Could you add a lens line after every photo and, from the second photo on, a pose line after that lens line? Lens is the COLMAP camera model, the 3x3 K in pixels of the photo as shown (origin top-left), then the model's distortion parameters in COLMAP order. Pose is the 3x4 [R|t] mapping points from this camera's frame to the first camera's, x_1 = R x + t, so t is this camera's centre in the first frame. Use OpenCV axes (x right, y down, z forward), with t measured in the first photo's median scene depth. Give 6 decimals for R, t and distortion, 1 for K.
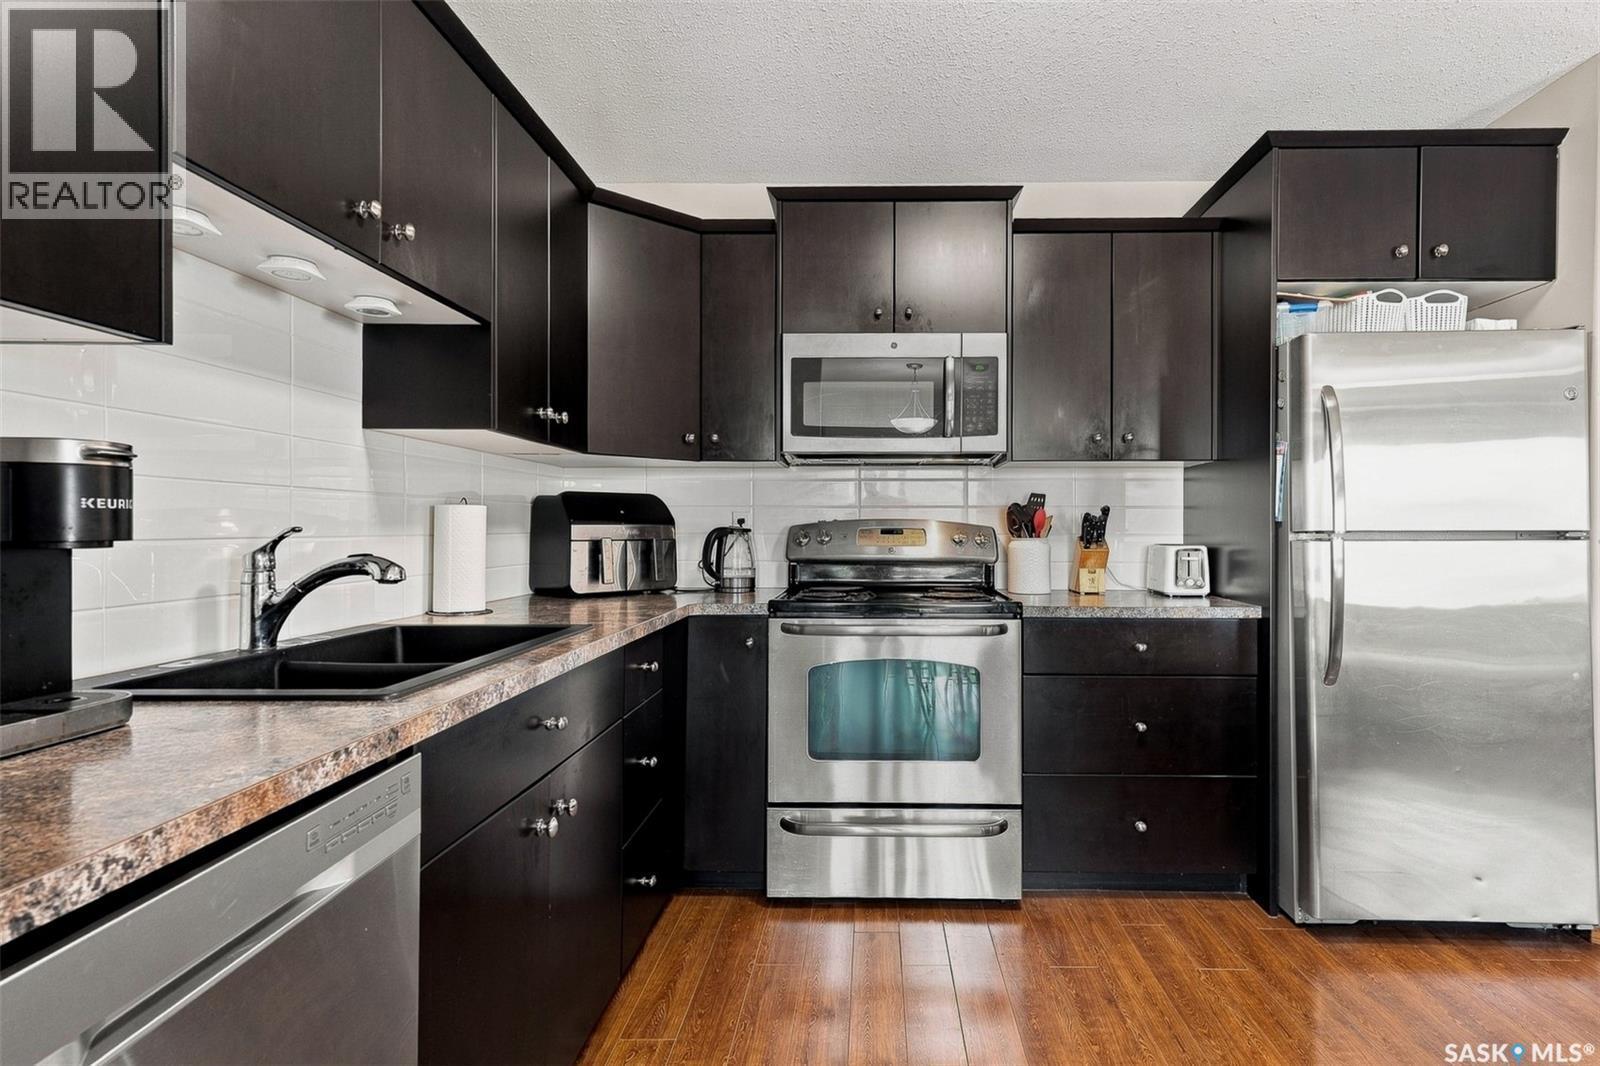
lens RADIAL K [[840.1, 0, 874.3], [0, 840.1, 521.4], [0, 0, 1]] dist [0.026190, -0.000979]
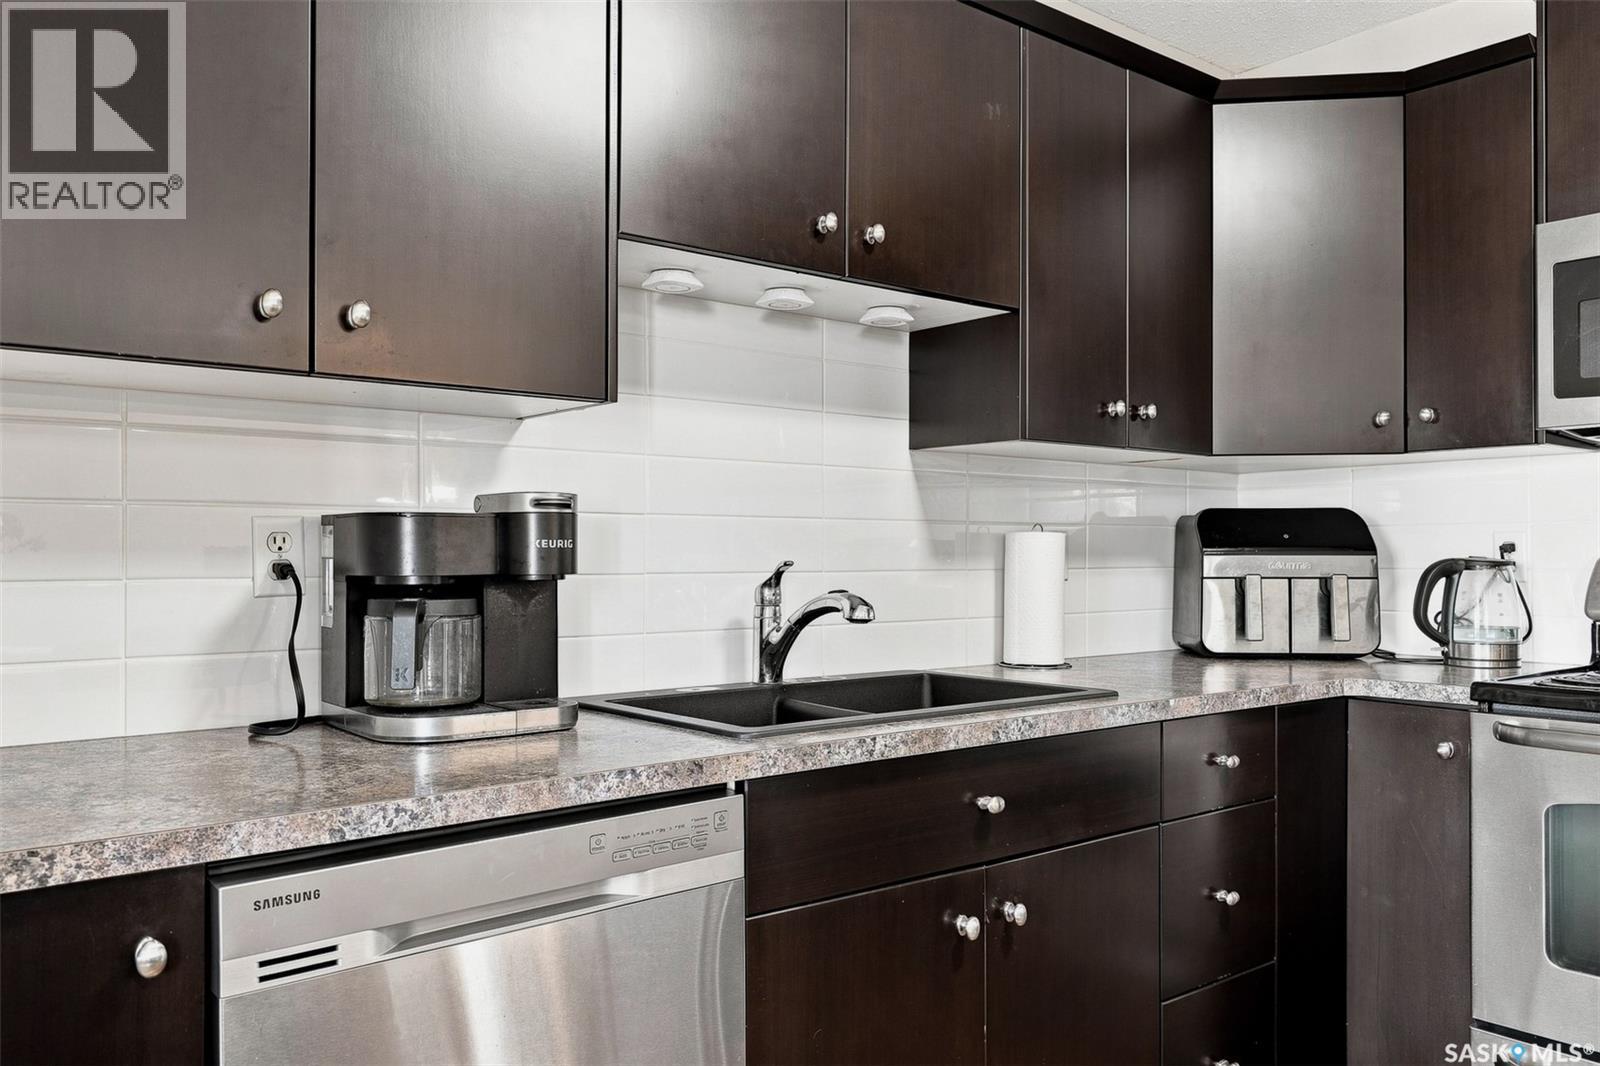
lens RADIAL K [[1266.7, 0, 800.0], [0, 1266.7, 533.0], [0, 0, 1]] dist [0.023049, -0.004150]
pose [[0.632353, -0.017667, -0.774479, 0.270769], [0.008985, 0.999840, -0.015472, -0.001911], [0.774628, 0.002825, 0.632410, 0.053310]]
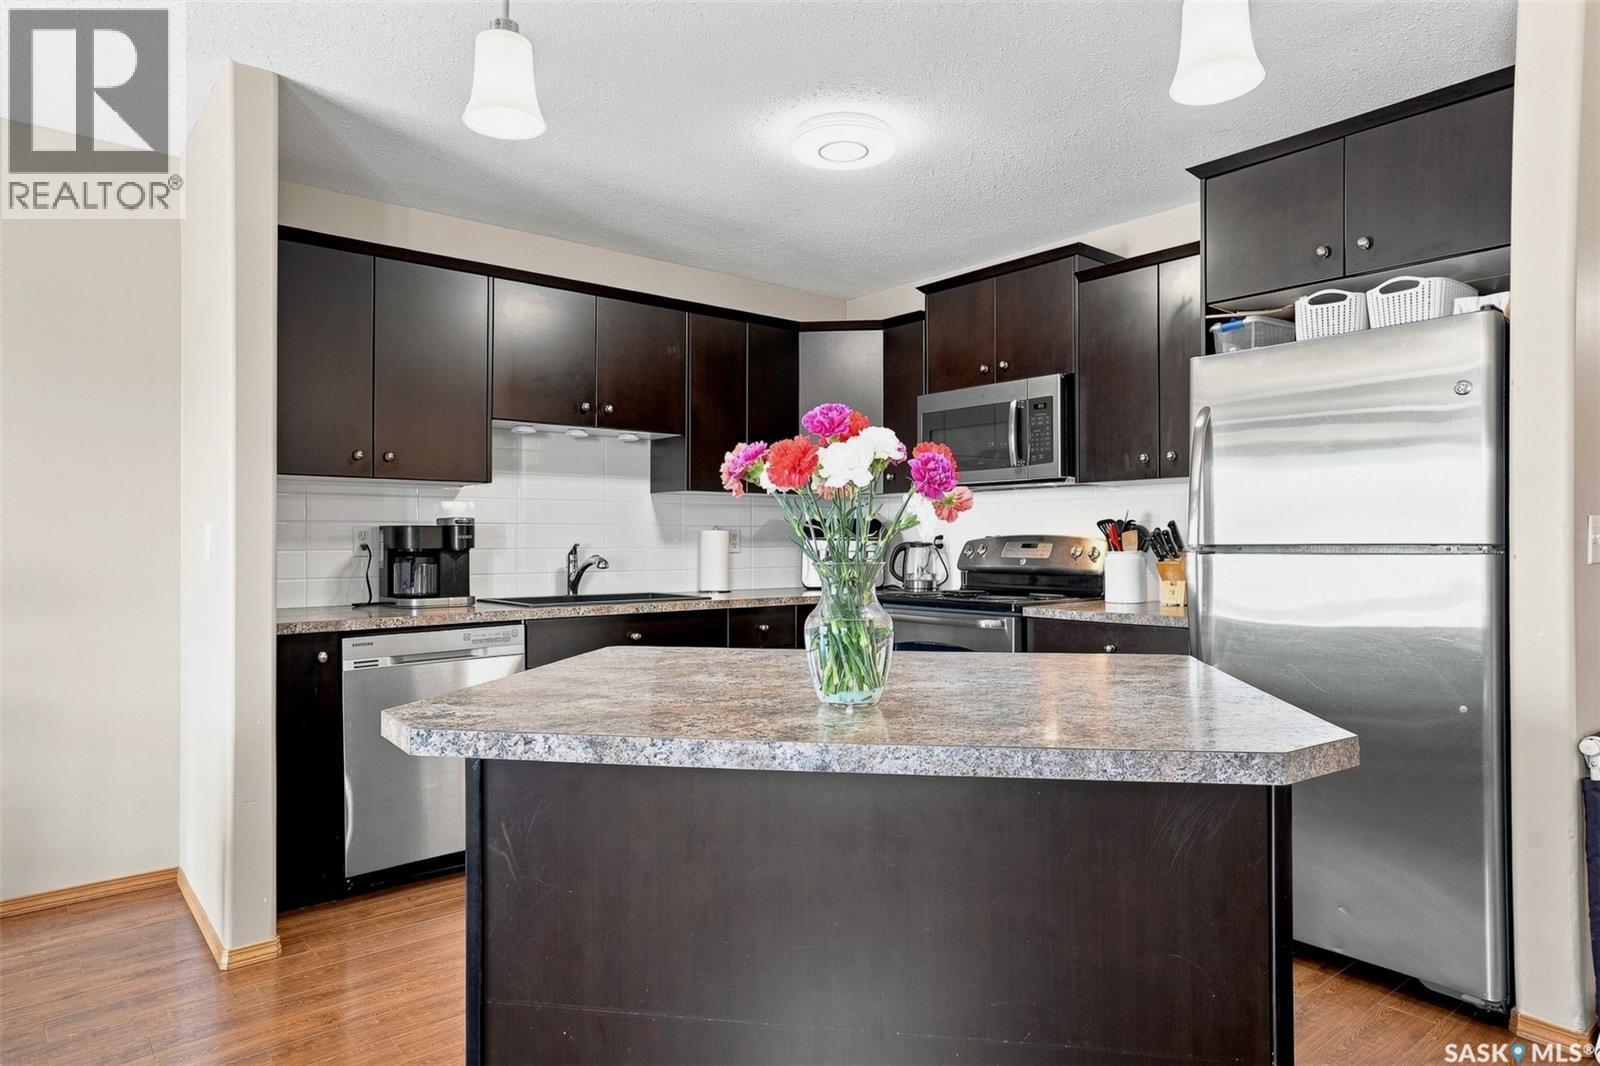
lens RADIAL K [[1009.9, 0, 800.0], [0, 1009.9, 533.0], [0, 0, 1]] dist [0.009291, 0.001809]
pose [[0.634021, -0.009861, -0.773253, 1.102959], [0.009342, 0.999943, -0.005092, -0.001425], [0.773259, -0.003995, 0.634078, -0.172081]]
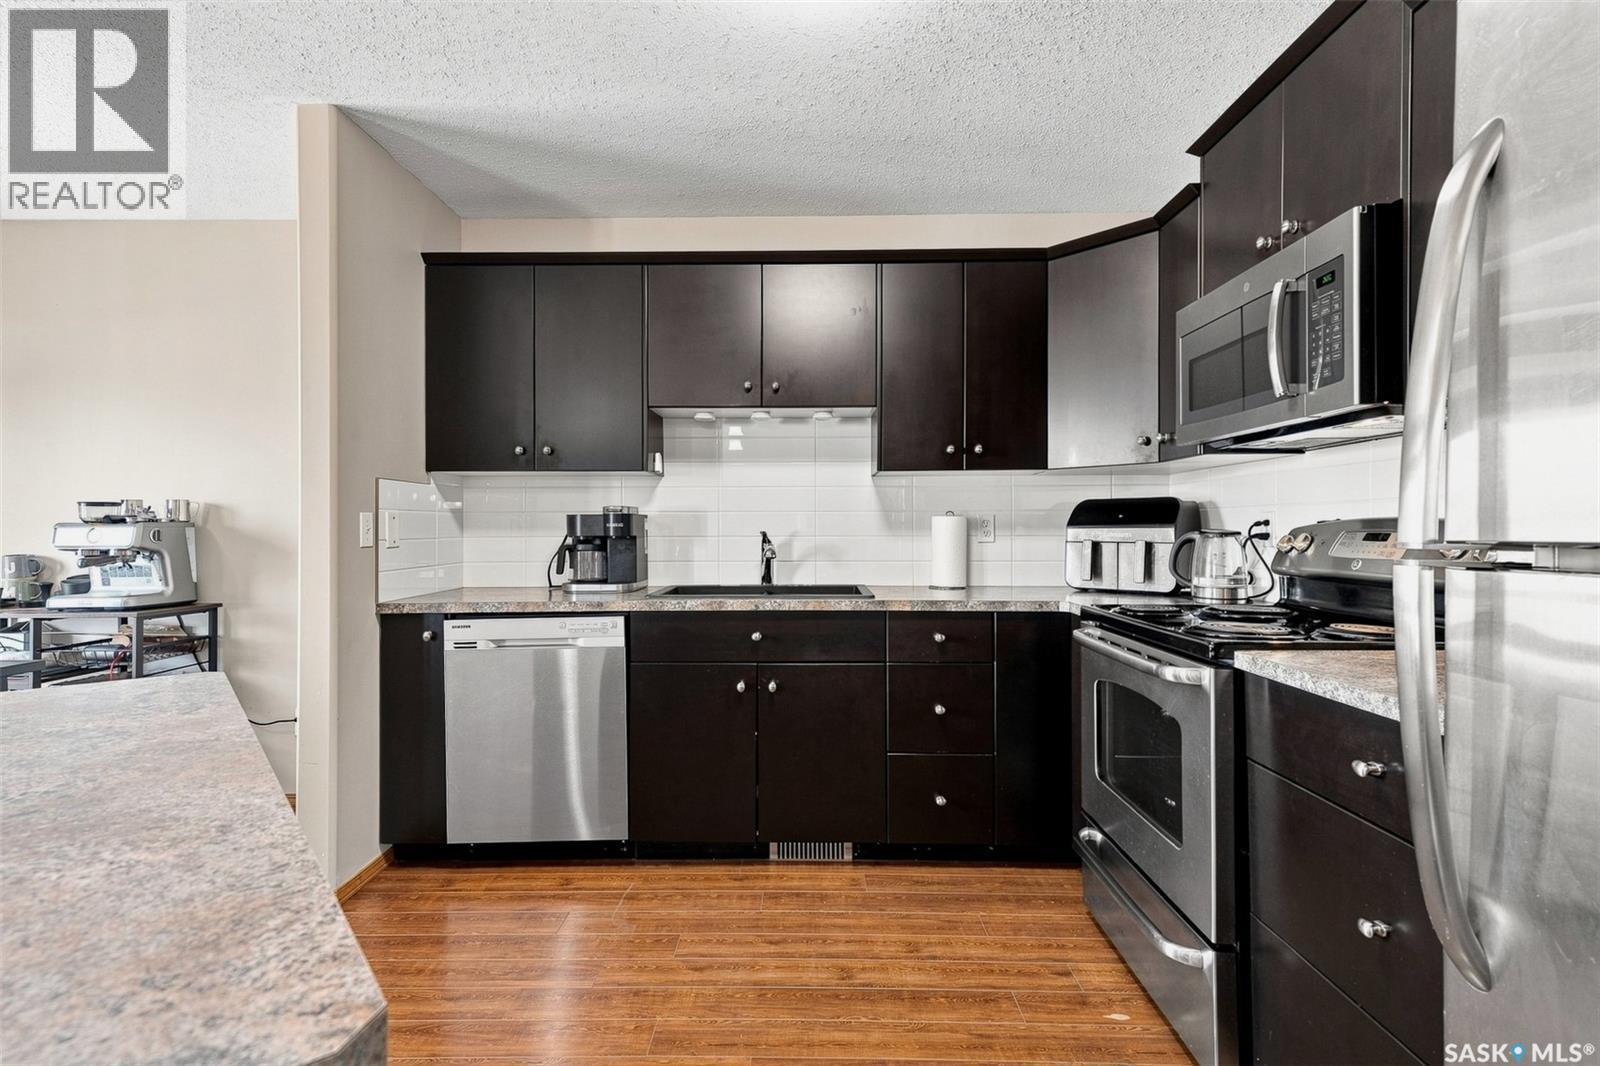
lens RADIAL K [[778.5, 0, 800.0], [0, 778.5, 533.0], [0, 0, 1]] dist [0.026710, -0.000281]
pose [[-0.020371, 0.002968, -0.999788, 0.802683], [0.009448, 0.999952, 0.002776, 0.003717], [0.999748, -0.009390, -0.020398, 0.675918]]
